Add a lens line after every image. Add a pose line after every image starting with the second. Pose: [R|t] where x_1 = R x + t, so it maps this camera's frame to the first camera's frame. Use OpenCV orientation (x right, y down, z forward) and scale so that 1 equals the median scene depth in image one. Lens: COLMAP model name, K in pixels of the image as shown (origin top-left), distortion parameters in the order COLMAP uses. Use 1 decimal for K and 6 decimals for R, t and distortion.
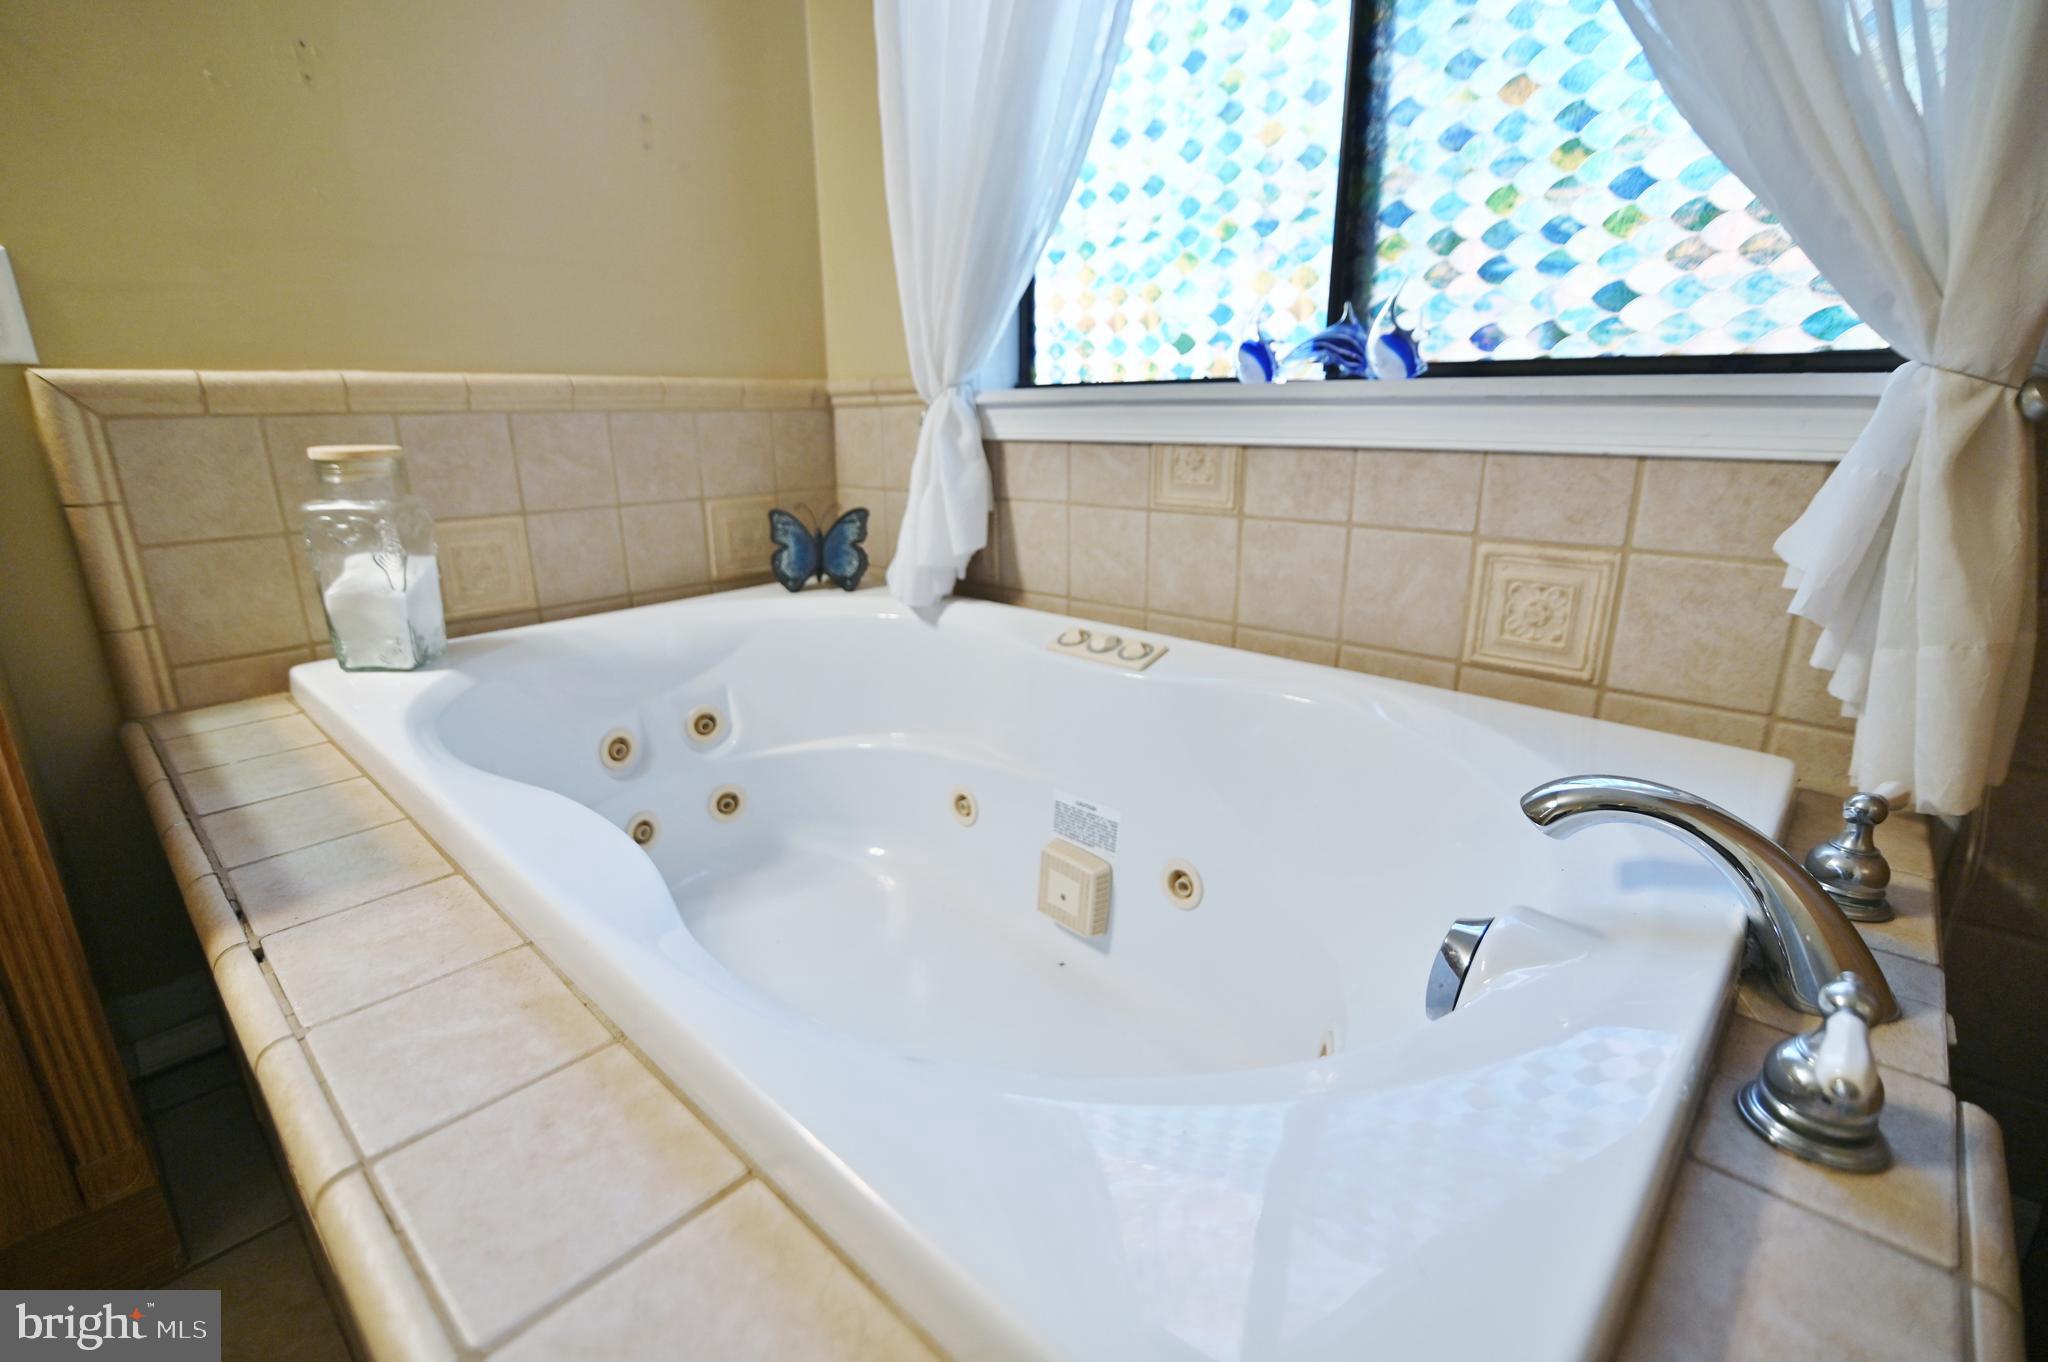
lens RADIAL K [[928.4, 0, 1019.5], [0, 928.4, 685.6], [0, 0, 1]] dist [-0.021703, 0.001674]
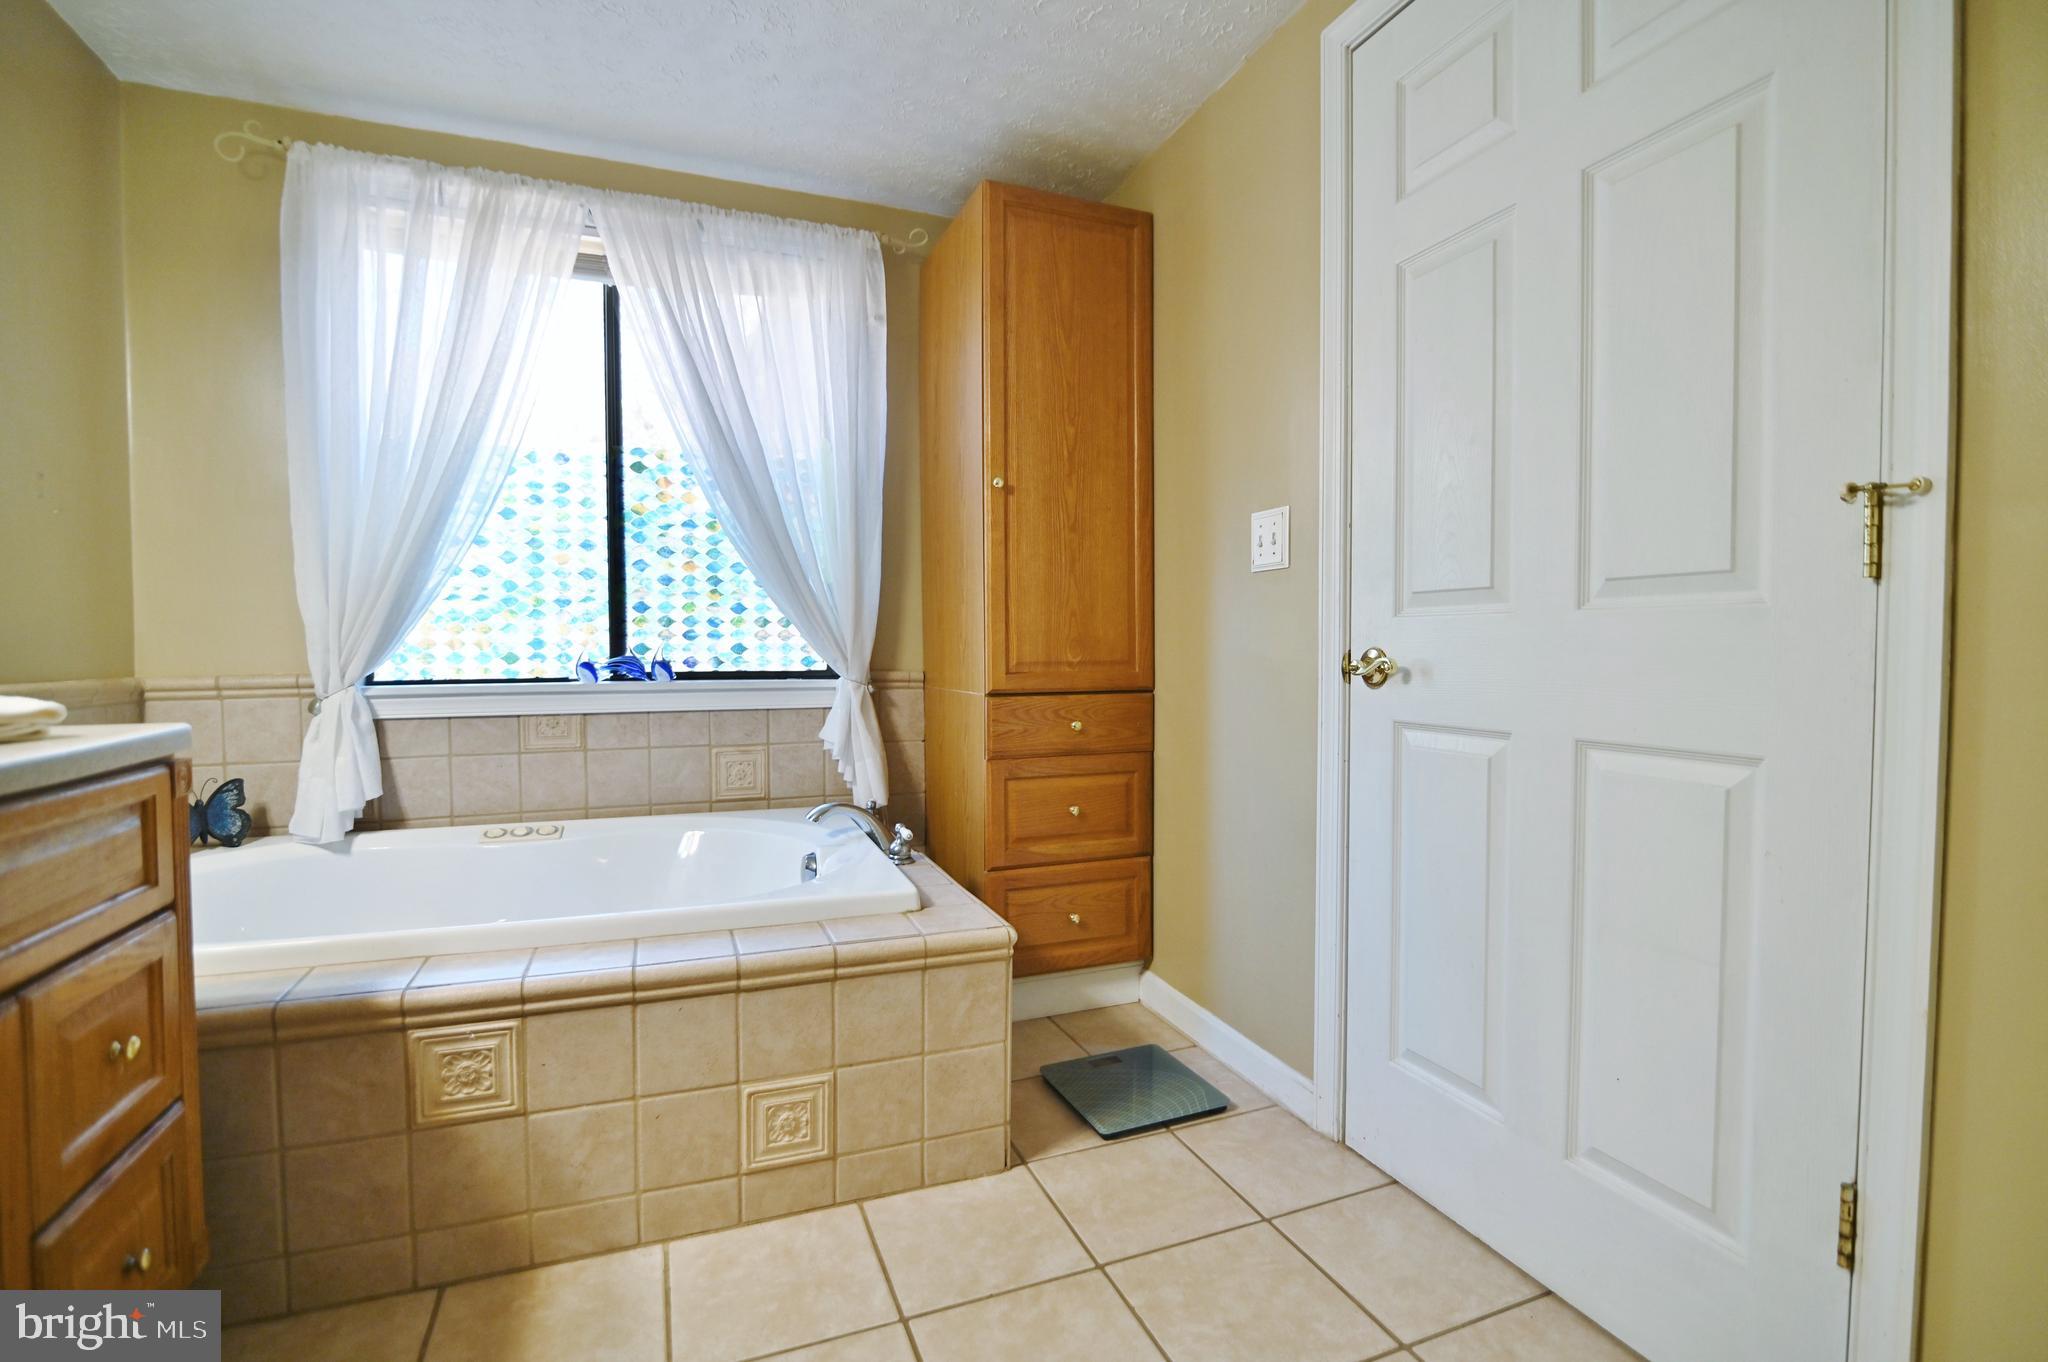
lens RADIAL K [[928.4, 0, 1023.6], [0, 928.4, 680.0], [0, 0, 1]] dist [-0.021703, 0.001674]
pose [[0.431822, -0.017173, 0.901795, -1.081440], [0.262042, 0.959082, -0.107214, 0.115660], [-0.863055, 0.282606, 0.418653, -0.597959]]
